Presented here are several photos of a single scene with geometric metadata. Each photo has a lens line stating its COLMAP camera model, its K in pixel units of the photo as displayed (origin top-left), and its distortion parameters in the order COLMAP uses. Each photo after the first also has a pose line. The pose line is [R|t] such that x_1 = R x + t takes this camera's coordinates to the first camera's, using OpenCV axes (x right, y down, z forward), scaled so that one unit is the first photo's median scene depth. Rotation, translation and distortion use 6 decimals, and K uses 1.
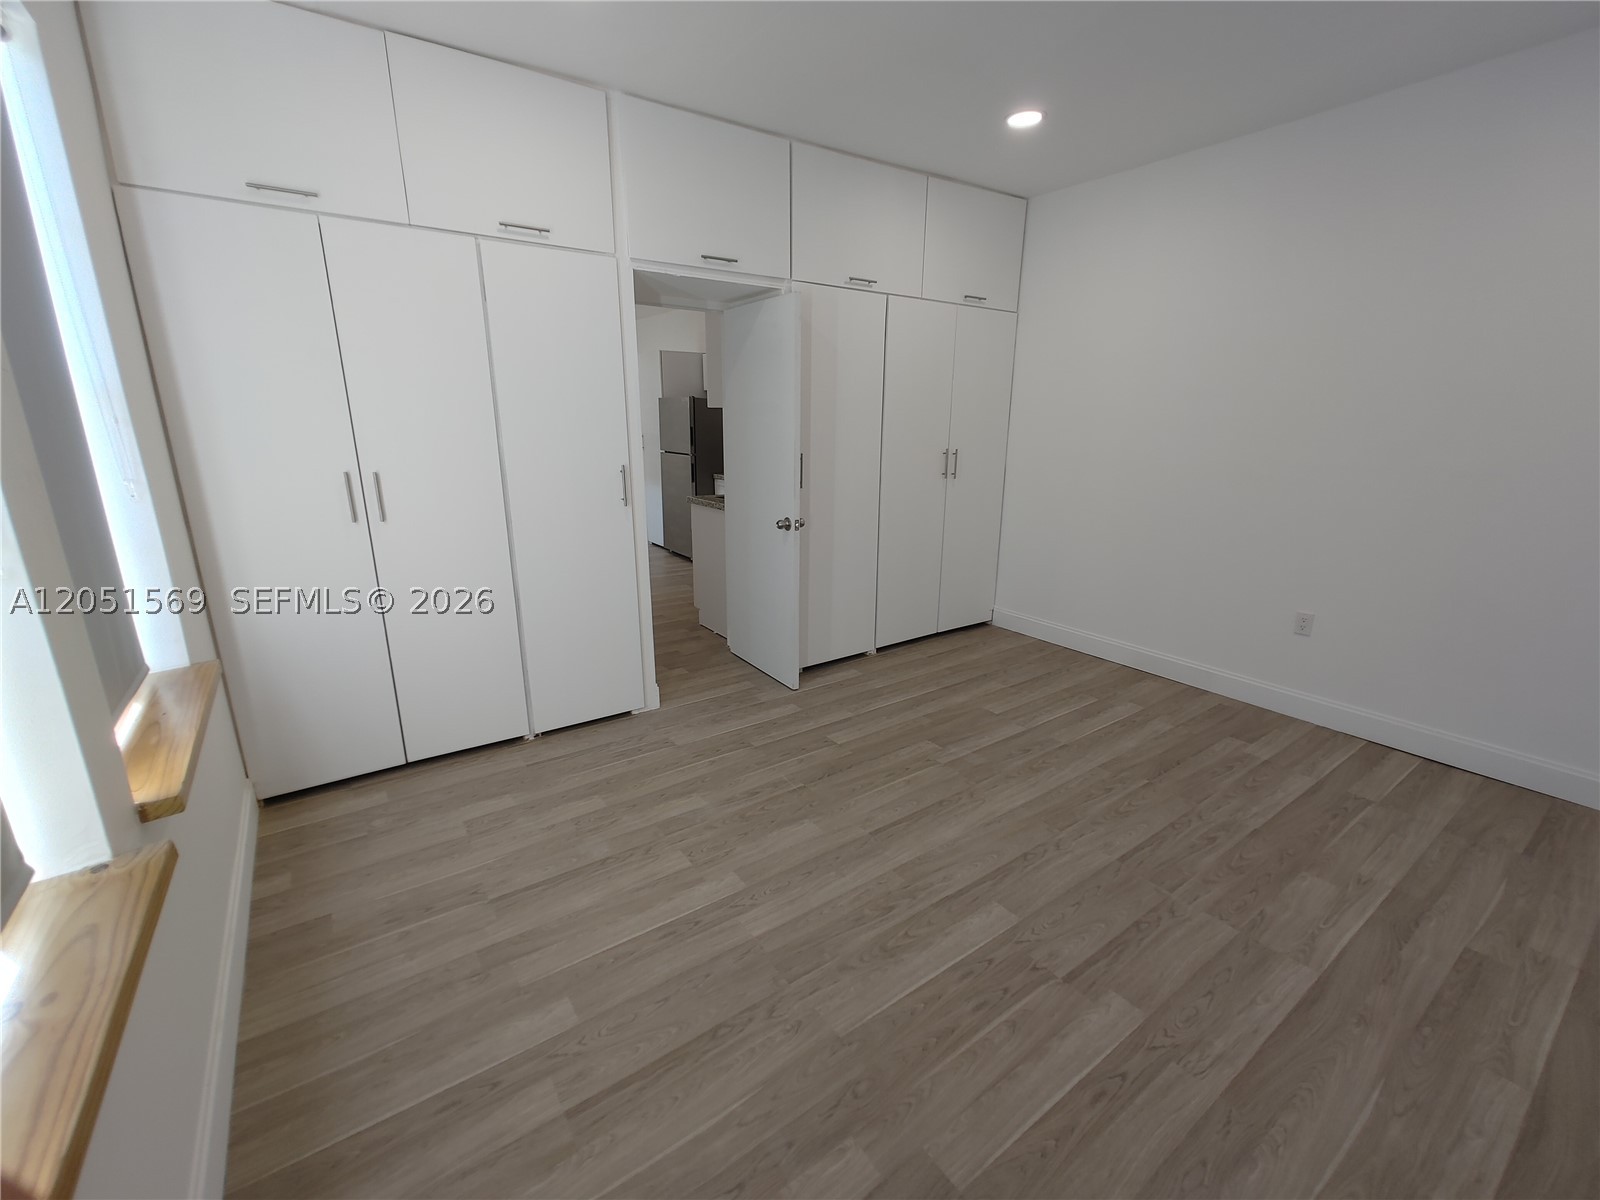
lens RADIAL K [[680.4, 0, 816.6], [0, 680.4, 603.9], [0, 0, 1]] dist [-0.000182, 0.001869]
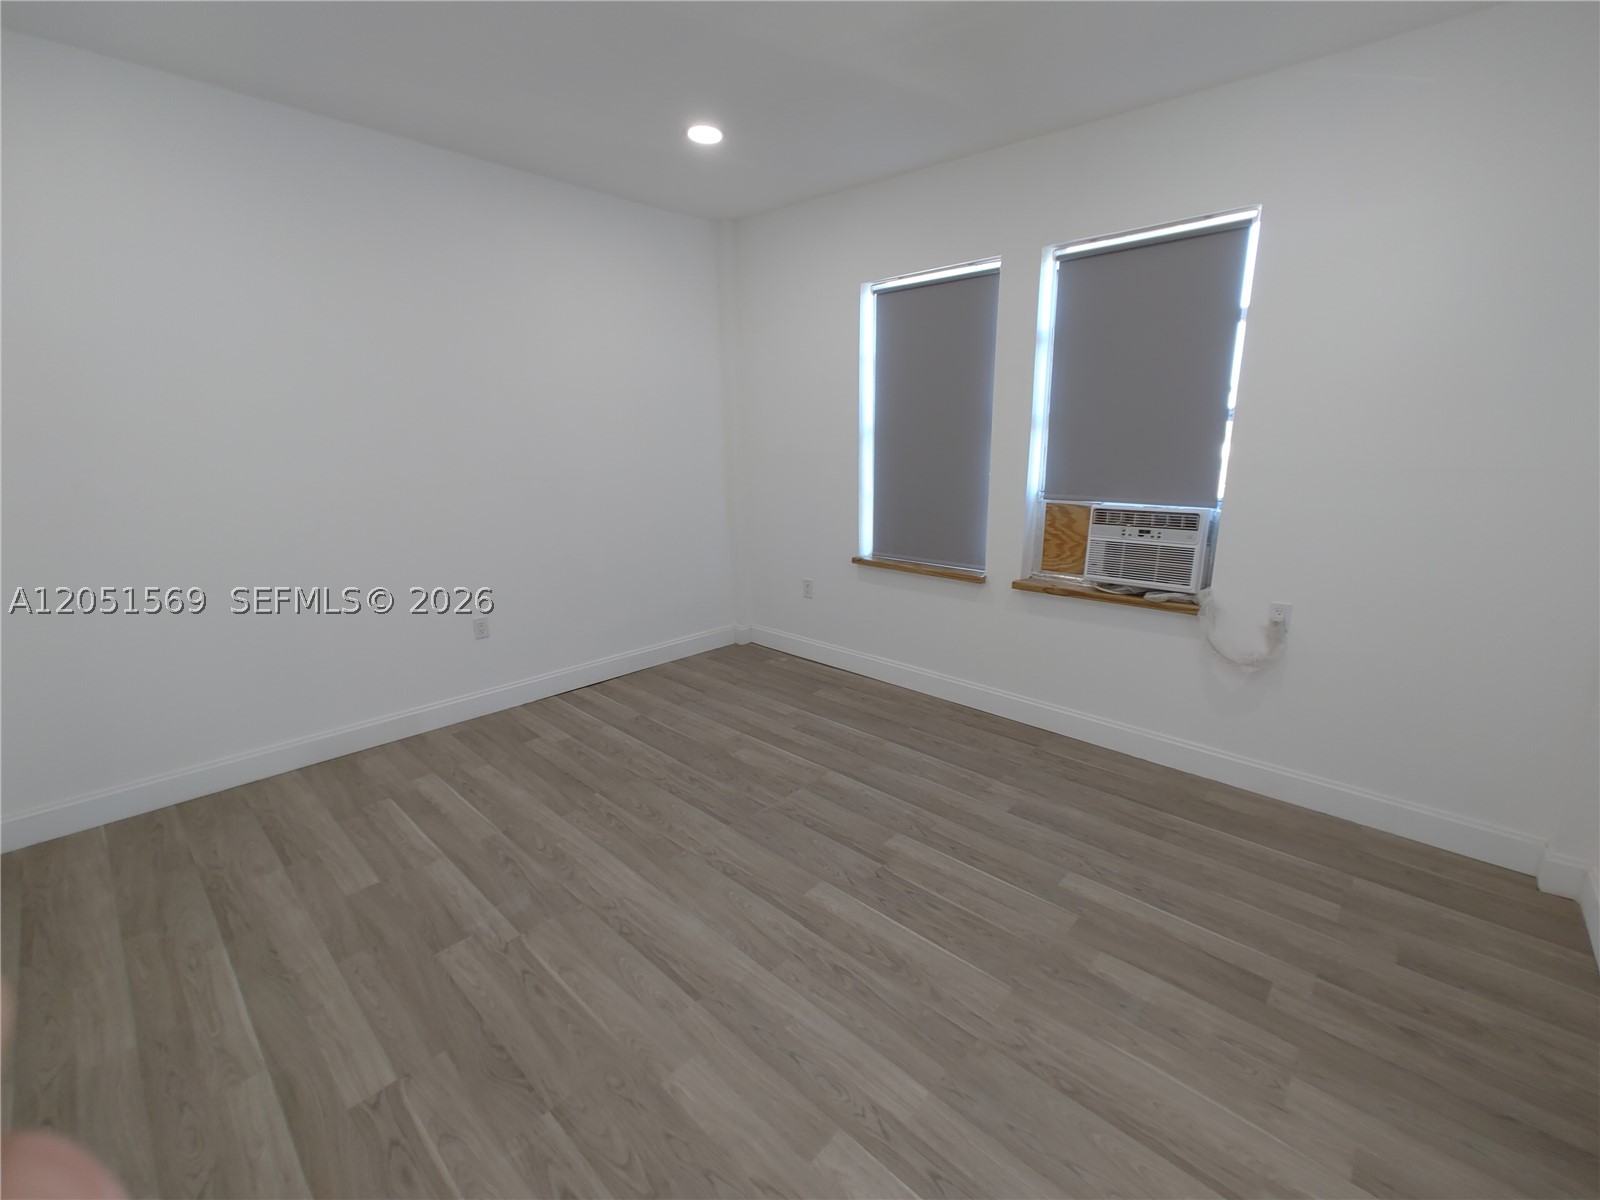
lens RADIAL K [[680.4, 0, 814.9], [0, 680.4, 592.1], [0, 0, 1]] dist [-0.000182, 0.001869]
pose [[-0.198640, -0.221131, 0.954800, -0.517243], [0.262831, 0.926509, 0.269260, -0.221334], [-0.944173, 0.304437, -0.125922, 0.784447]]
